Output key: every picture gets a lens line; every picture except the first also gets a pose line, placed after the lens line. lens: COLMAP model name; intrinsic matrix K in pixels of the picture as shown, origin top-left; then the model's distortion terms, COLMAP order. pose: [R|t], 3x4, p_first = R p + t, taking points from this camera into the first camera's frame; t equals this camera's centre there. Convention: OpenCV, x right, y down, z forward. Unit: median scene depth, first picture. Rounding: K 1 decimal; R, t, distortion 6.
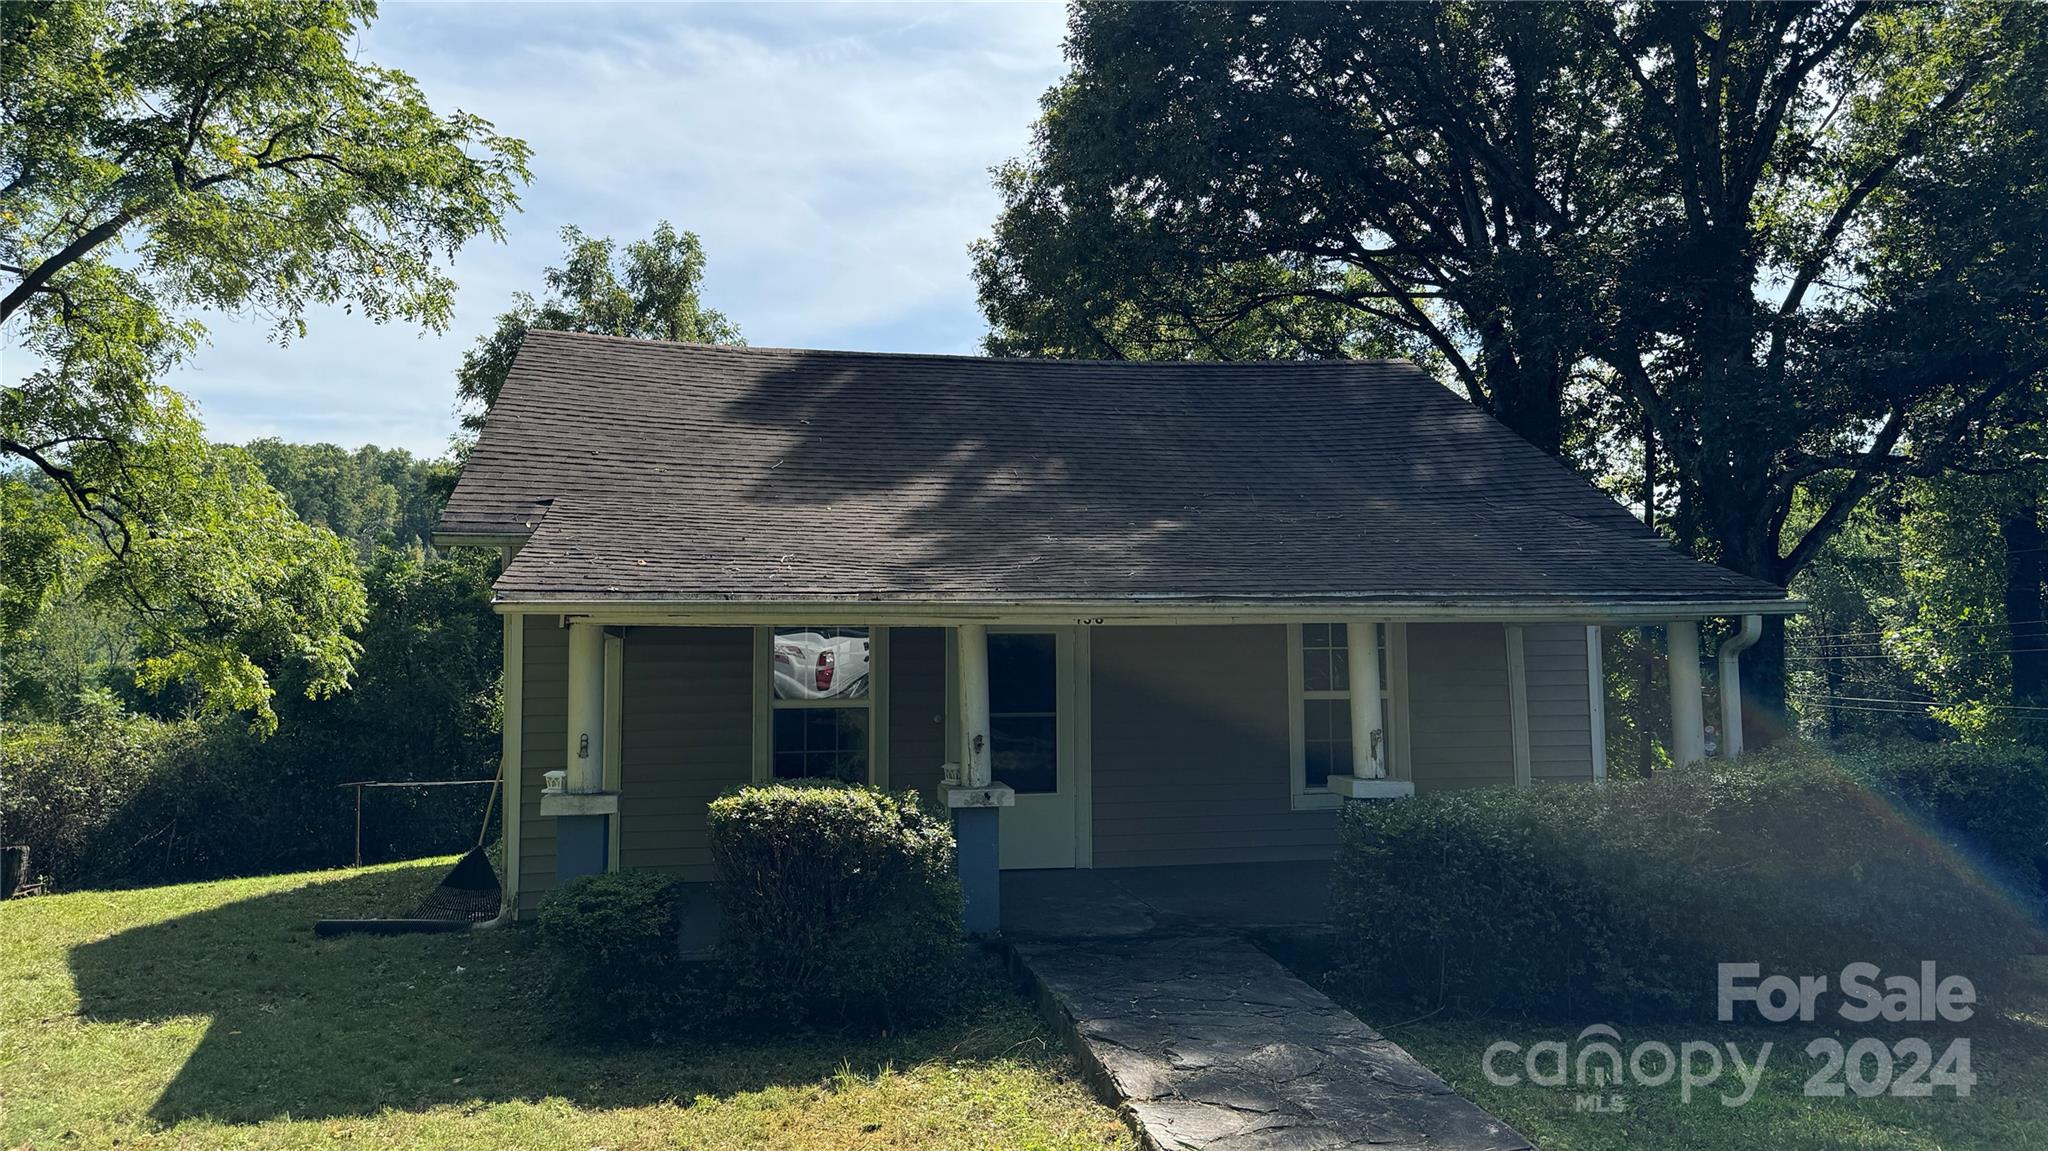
lens RADIAL K [[1466.9, 0, 1024.0], [0, 1466.9, 575.5], [0, 0, 1]] dist [0.135598, -0.184819]
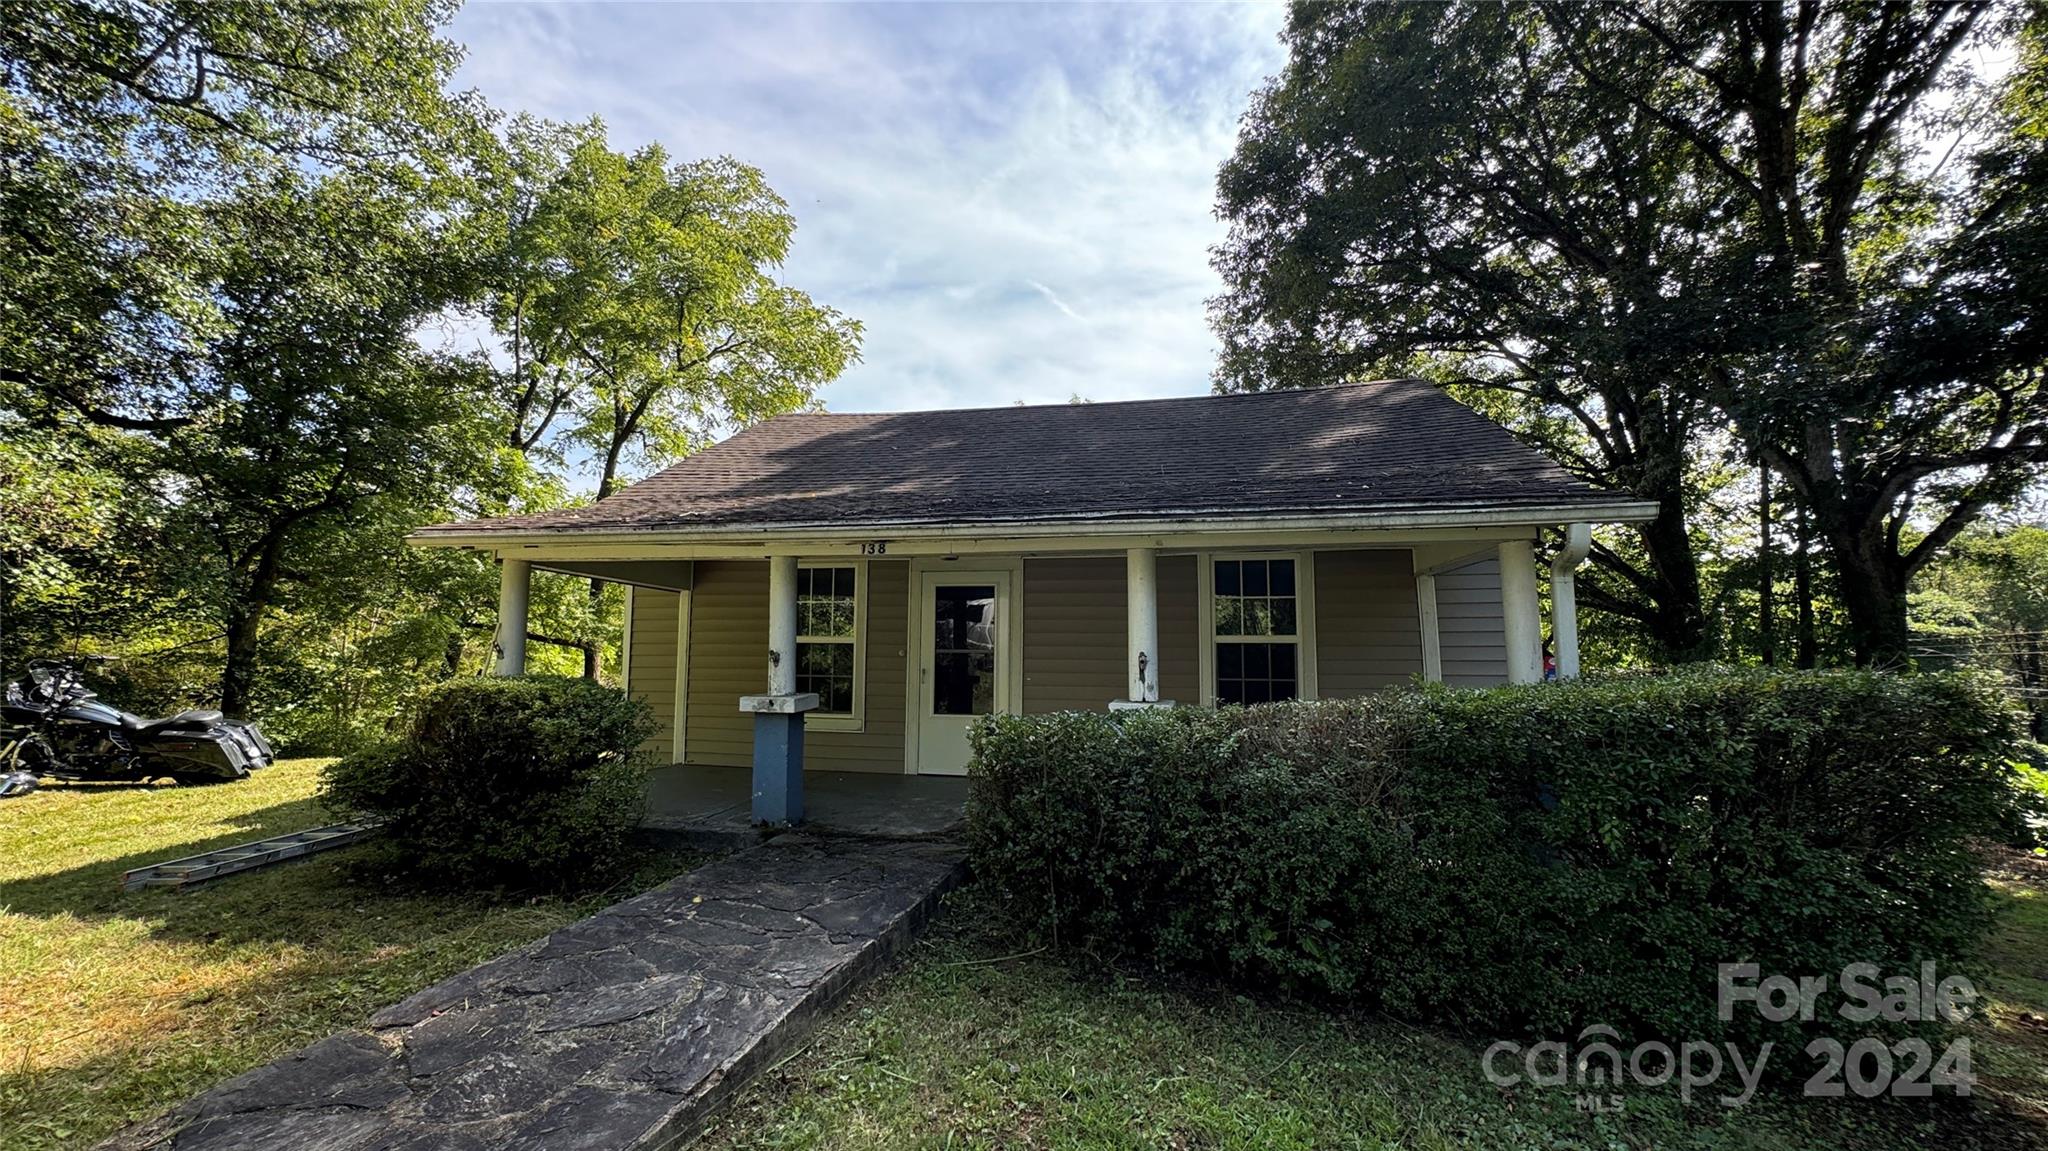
lens RADIAL K [[831.5, 0, 1034.3], [0, 831.5, 577.4], [0, 0, 1]] dist [-0.000904, 0.000111]
pose [[0.921583, -0.022675, -0.387518, 0.145139], [0.005578, 0.998963, -0.045185, 0.029047], [0.388141, 0.039480, 0.920754, 0.168045]]
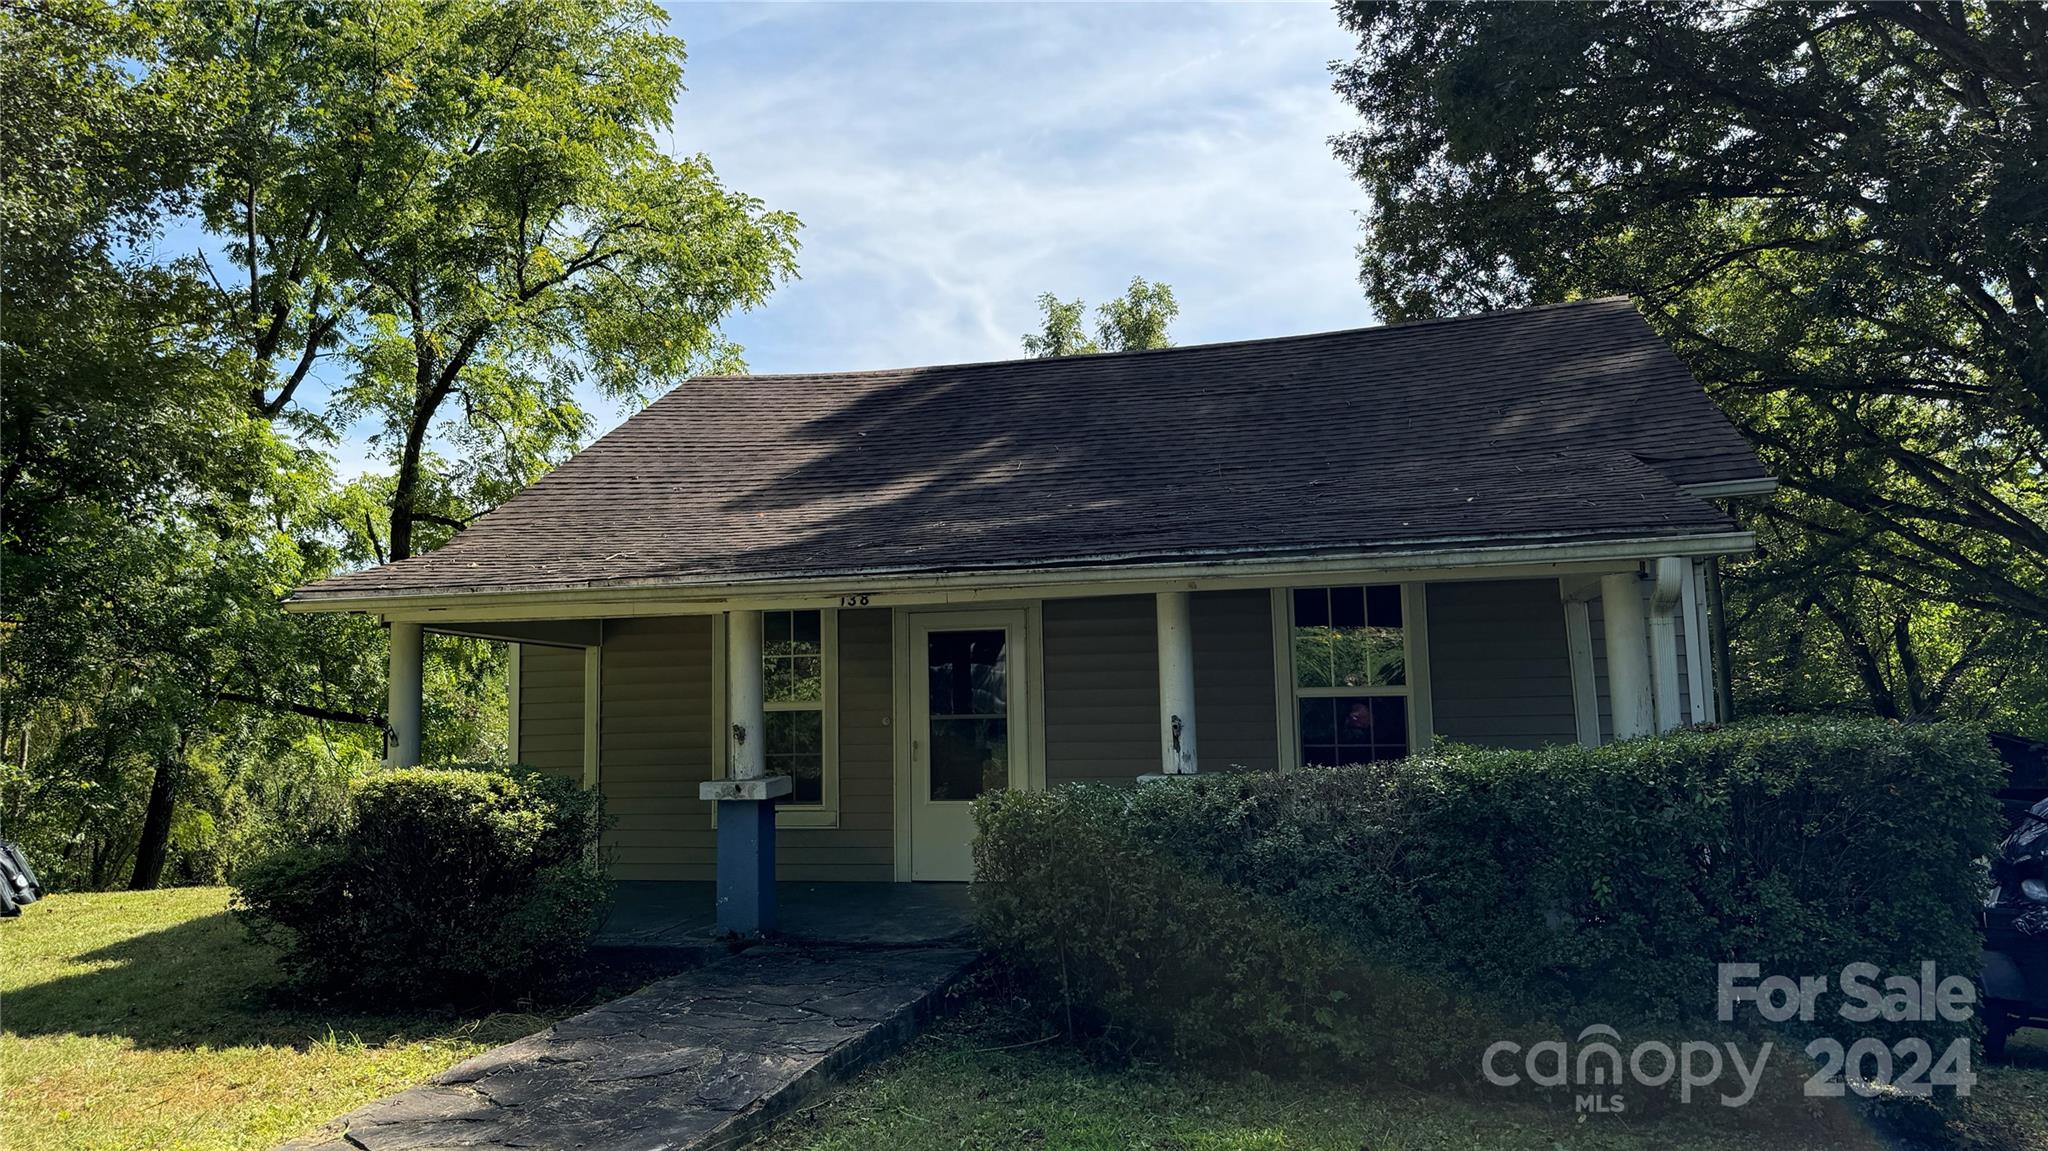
lens RADIAL K [[1466.9, 0, 1024.0], [0, 1466.9, 575.5], [0, 0, 1]] dist [0.135598, -0.184819]
pose [[0.901301, -0.051401, -0.430133, 0.196179], [0.035628, 0.998367, -0.044649, 0.021538], [0.431726, 0.024917, 0.901661, 0.074253]]
